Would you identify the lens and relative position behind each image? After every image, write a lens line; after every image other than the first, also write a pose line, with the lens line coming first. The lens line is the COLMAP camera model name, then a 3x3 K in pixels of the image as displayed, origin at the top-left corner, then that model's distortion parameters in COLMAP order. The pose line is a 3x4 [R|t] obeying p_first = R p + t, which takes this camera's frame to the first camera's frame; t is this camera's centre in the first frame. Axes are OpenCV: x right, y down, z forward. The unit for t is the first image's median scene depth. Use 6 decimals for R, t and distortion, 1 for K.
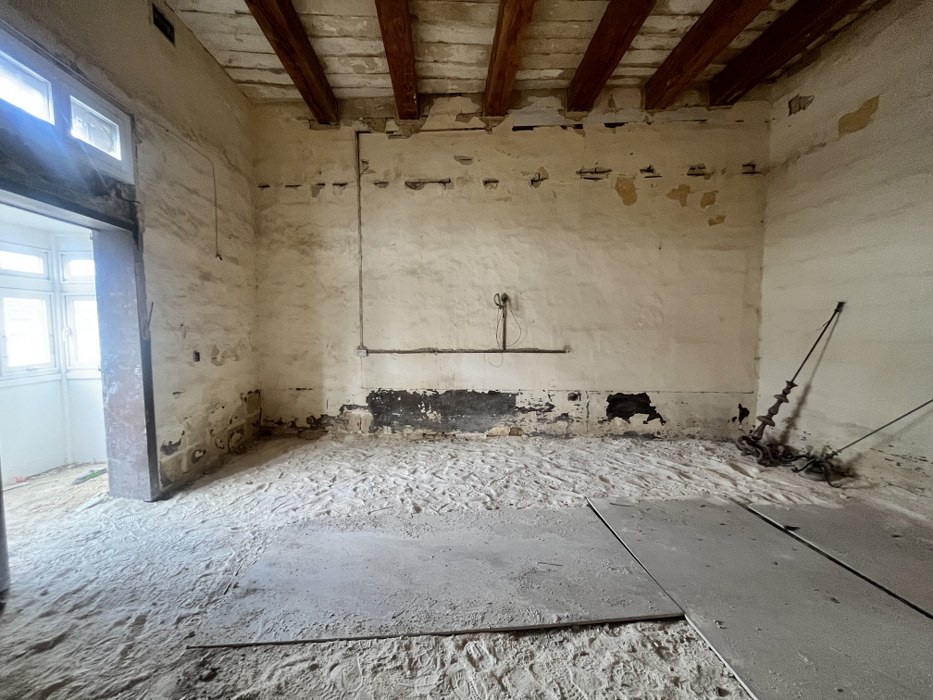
lens RADIAL K [[378.4, 0, 466.1], [0, 378.4, 355.6], [0, 0, 1]] dist [-0.004869, 0.000277]
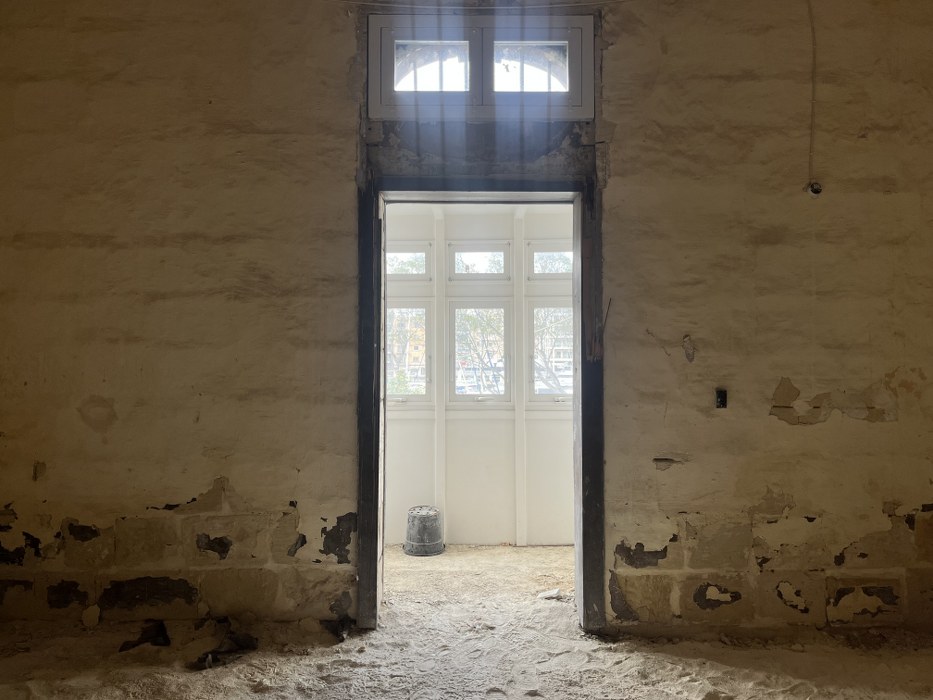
lens RADIAL K [[699.8, 0, 469.6], [0, 699.8, 345.0], [0, 0, 1]] dist [0.058177, -0.078613]
pose [[-0.083822, -0.016070, -0.996351, 0.272030], [-0.076836, 0.996997, -0.009616, -0.035490], [0.993514, 0.075750, -0.084806, 0.784110]]
